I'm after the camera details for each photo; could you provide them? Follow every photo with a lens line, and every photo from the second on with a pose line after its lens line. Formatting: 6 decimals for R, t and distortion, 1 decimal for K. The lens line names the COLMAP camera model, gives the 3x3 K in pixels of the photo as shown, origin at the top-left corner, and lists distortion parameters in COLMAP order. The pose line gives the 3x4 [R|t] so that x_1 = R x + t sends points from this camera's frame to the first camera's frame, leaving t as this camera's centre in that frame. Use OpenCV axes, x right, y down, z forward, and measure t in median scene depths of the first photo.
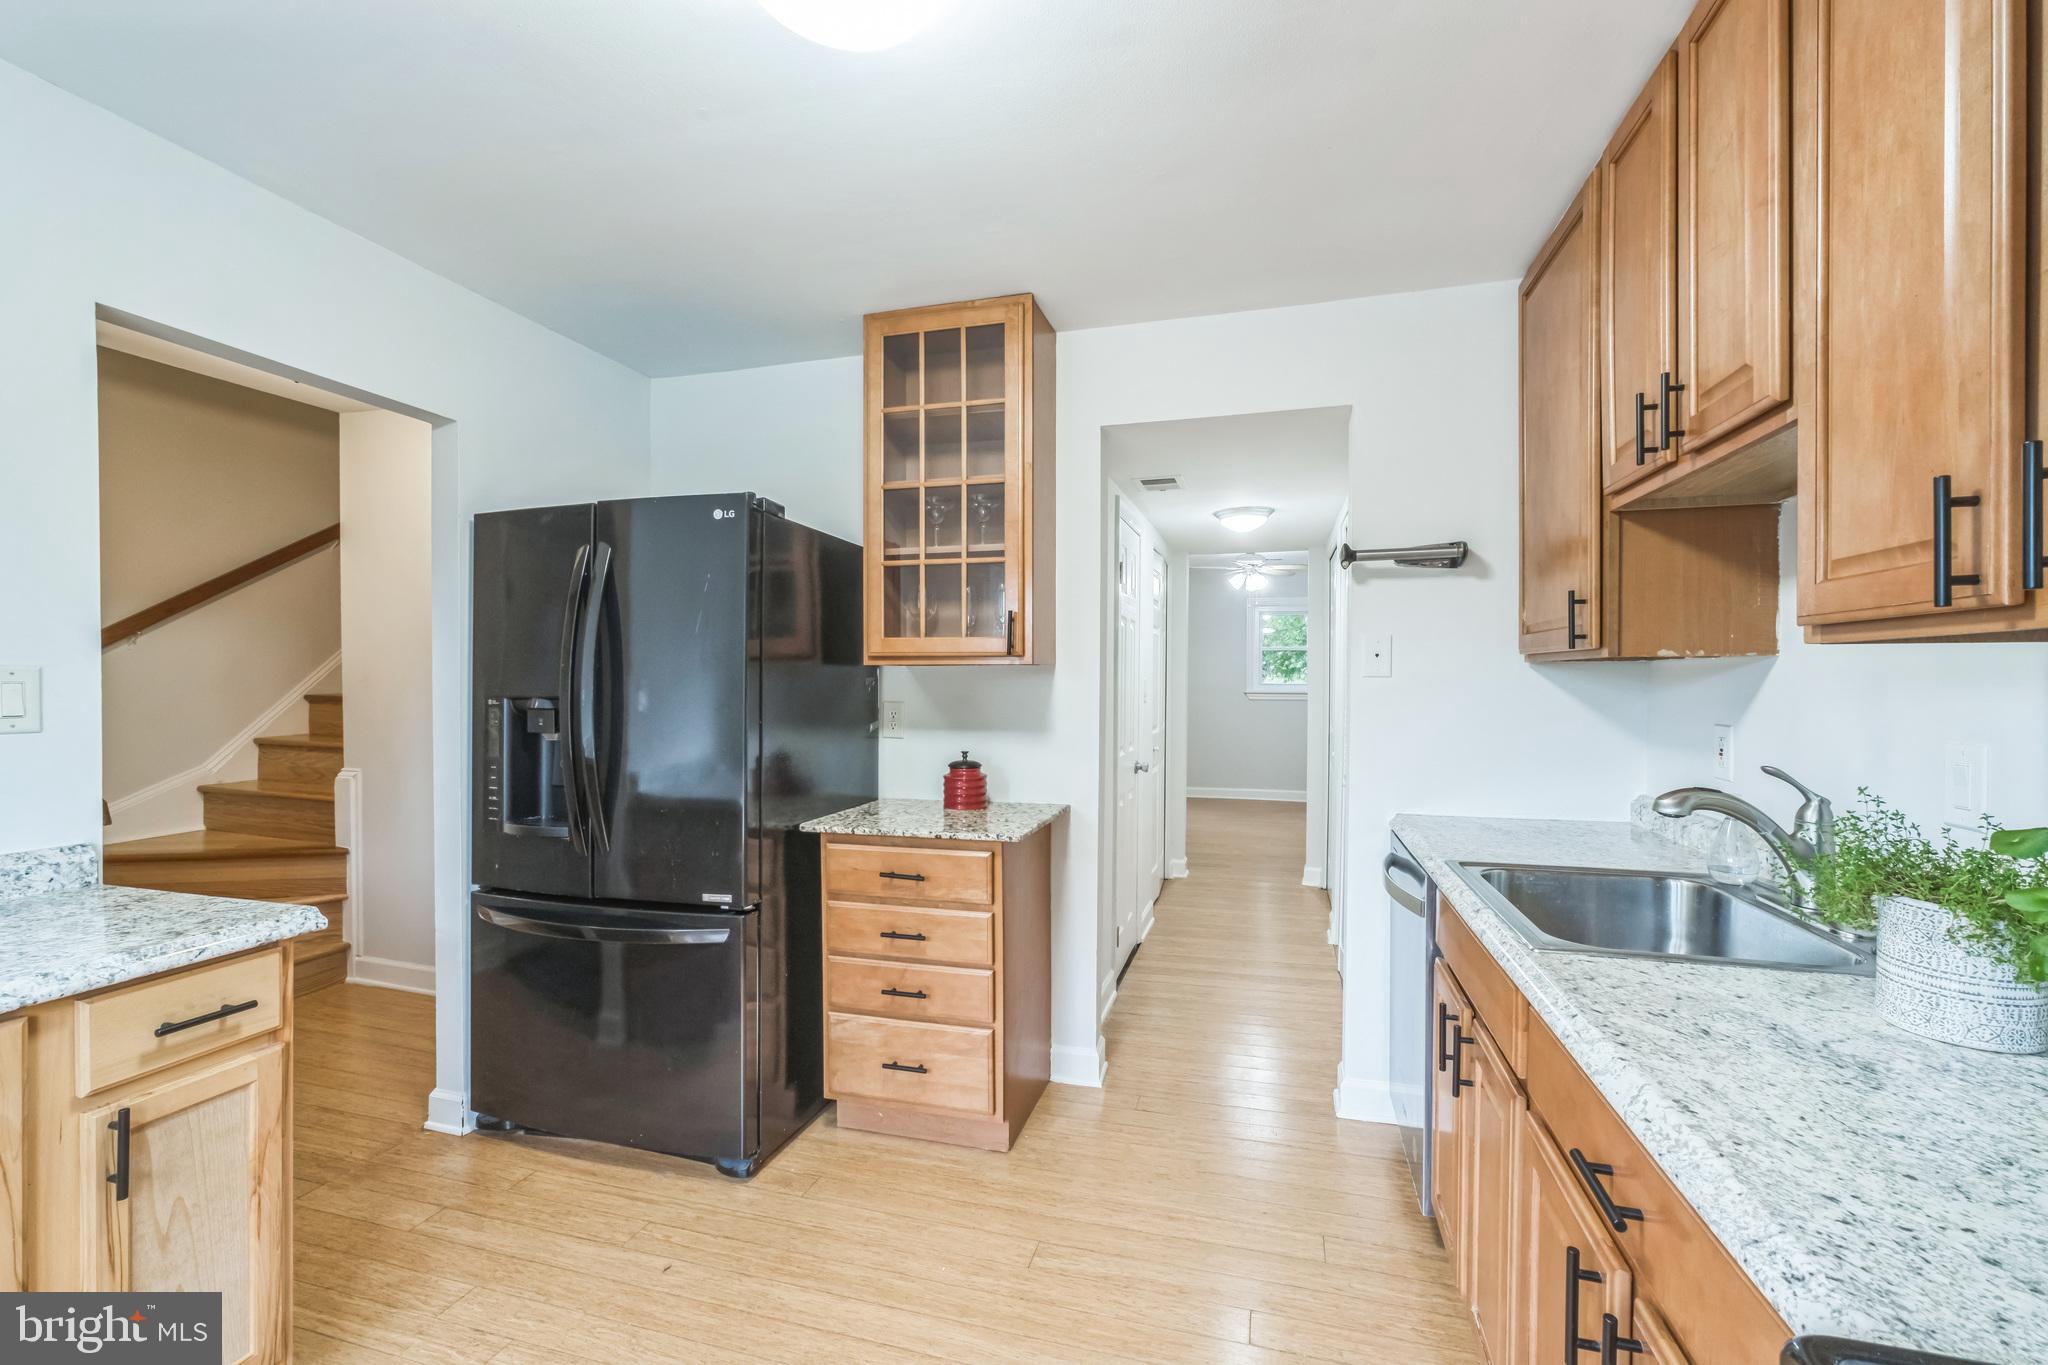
lens RADIAL K [[866.9, 0, 1030.4], [0, 866.9, 682.8], [0, 0, 1]] dist [-0.013663, 0.004924]
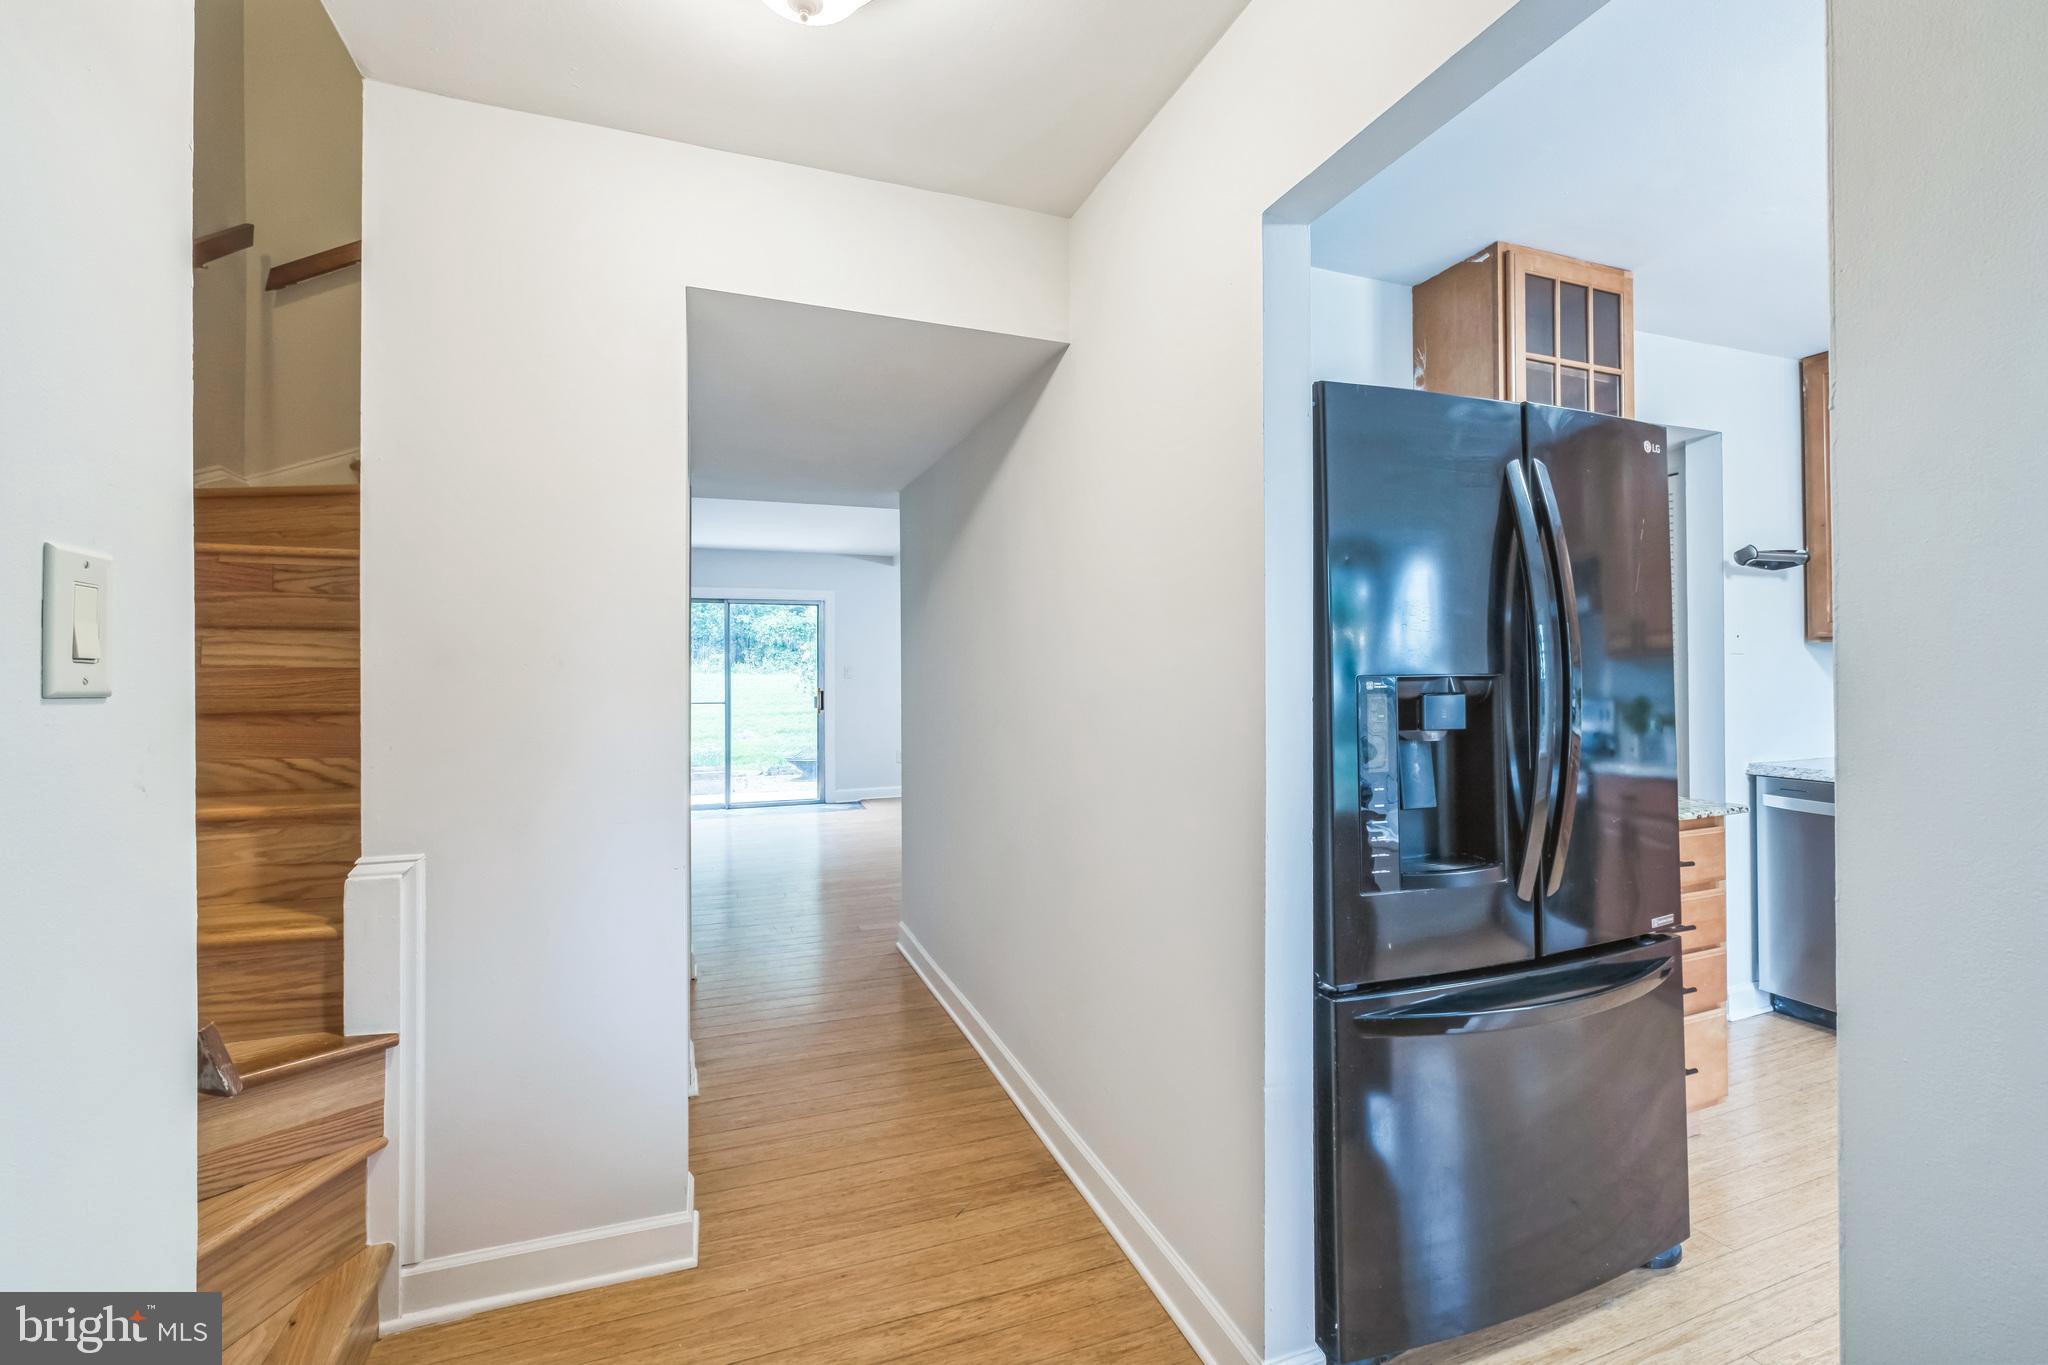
lens RADIAL K [[866.9, 0, 1041.3], [0, 866.9, 670.5], [0, 0, 1]] dist [-0.013663, 0.004924]
pose [[0.792803, -0.003629, 0.609467, -0.795647], [0.010691, 0.999911, -0.007953, 0.009237], [-0.609384, 0.012821, 0.792771, 0.433219]]
